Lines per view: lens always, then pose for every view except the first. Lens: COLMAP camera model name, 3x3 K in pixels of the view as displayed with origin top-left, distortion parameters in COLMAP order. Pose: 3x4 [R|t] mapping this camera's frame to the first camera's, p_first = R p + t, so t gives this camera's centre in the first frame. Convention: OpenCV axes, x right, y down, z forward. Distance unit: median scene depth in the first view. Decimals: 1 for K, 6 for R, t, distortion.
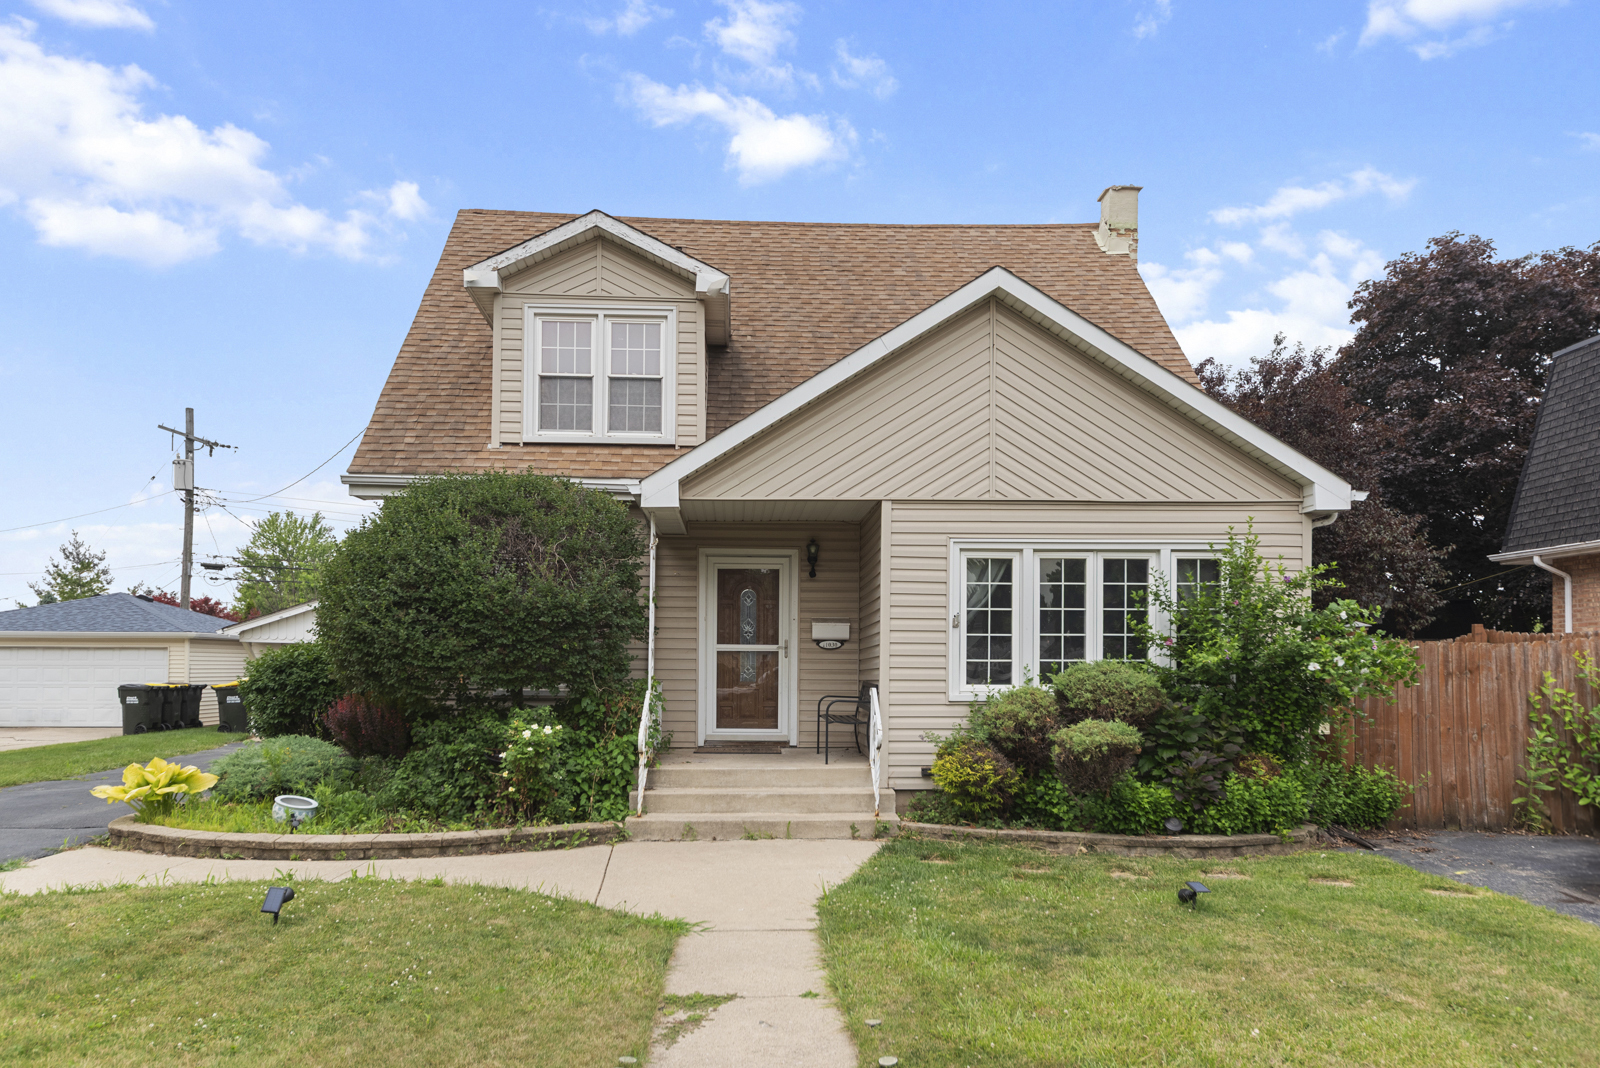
lens RADIAL K [[1109.4, 0, 799.9], [0, 1109.4, 548.5], [0, 0, 1]] dist [-0.003602, 0.000695]
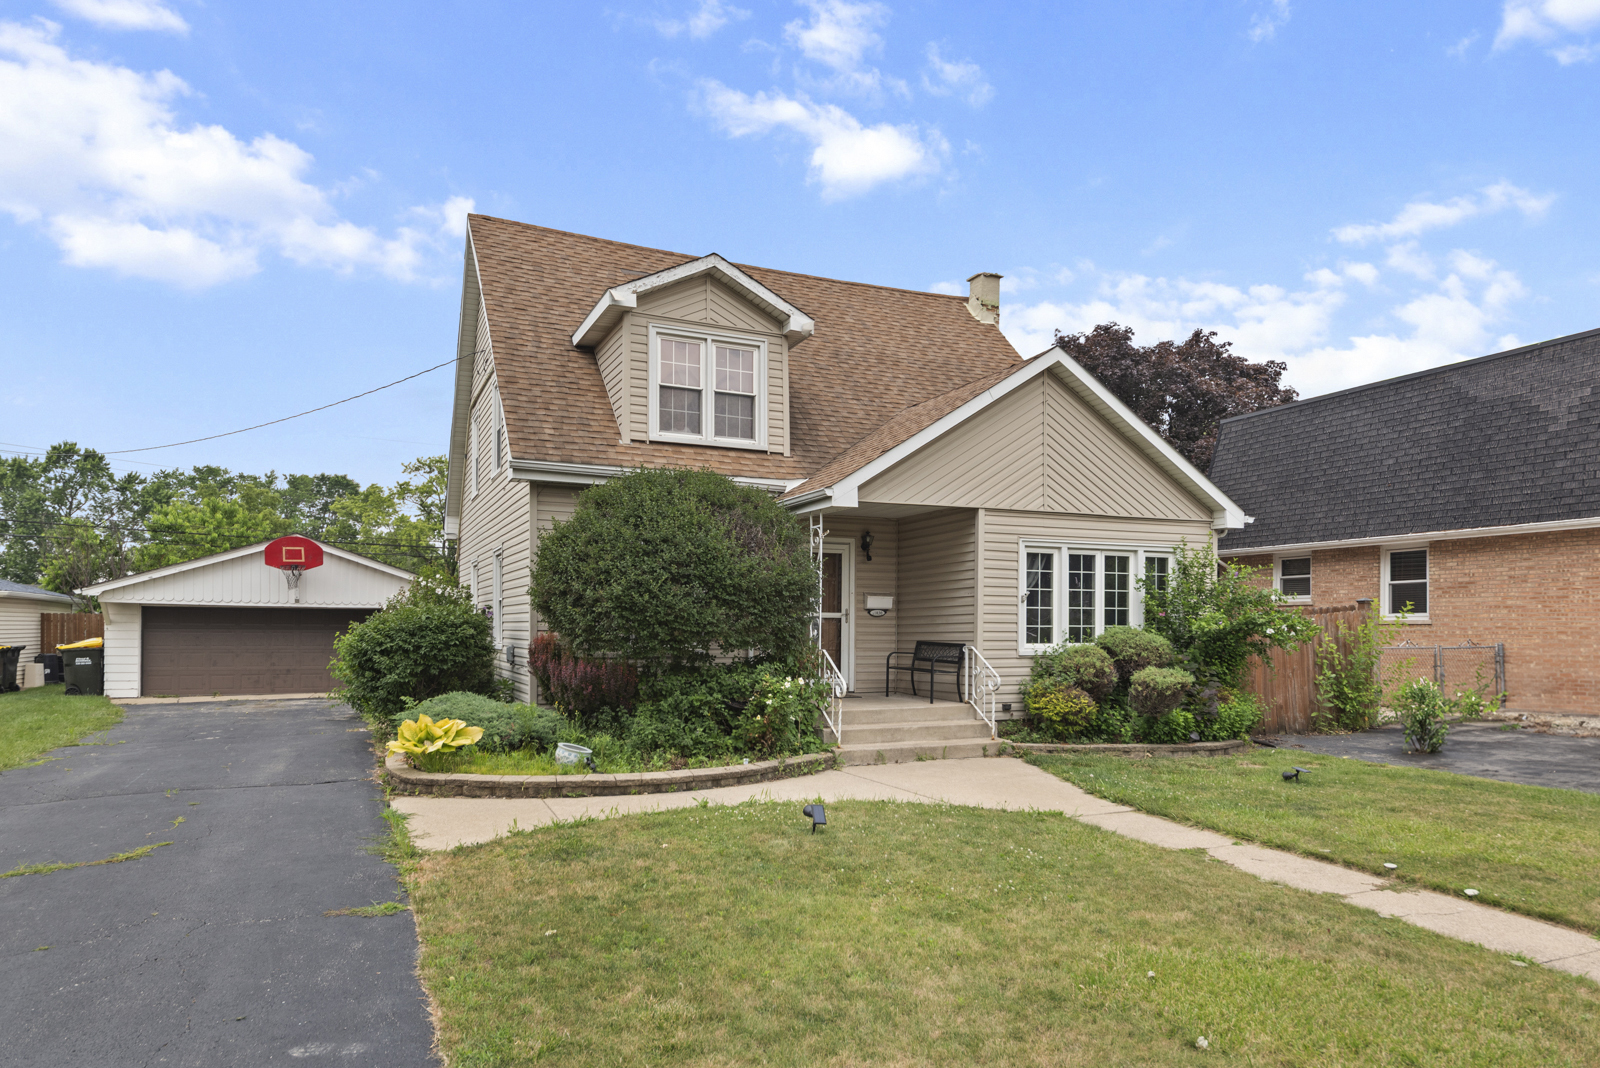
lens RADIAL K [[962.9, 0, 800.5], [0, 962.9, 520.0], [0, 0, 1]] dist [-0.001760, -0.001489]
pose [[0.930929, 0.041080, 0.362882, -0.543900], [-0.040062, 0.999144, -0.010336, -0.007844], [-0.362995, -0.004916, 0.931778, -0.020502]]
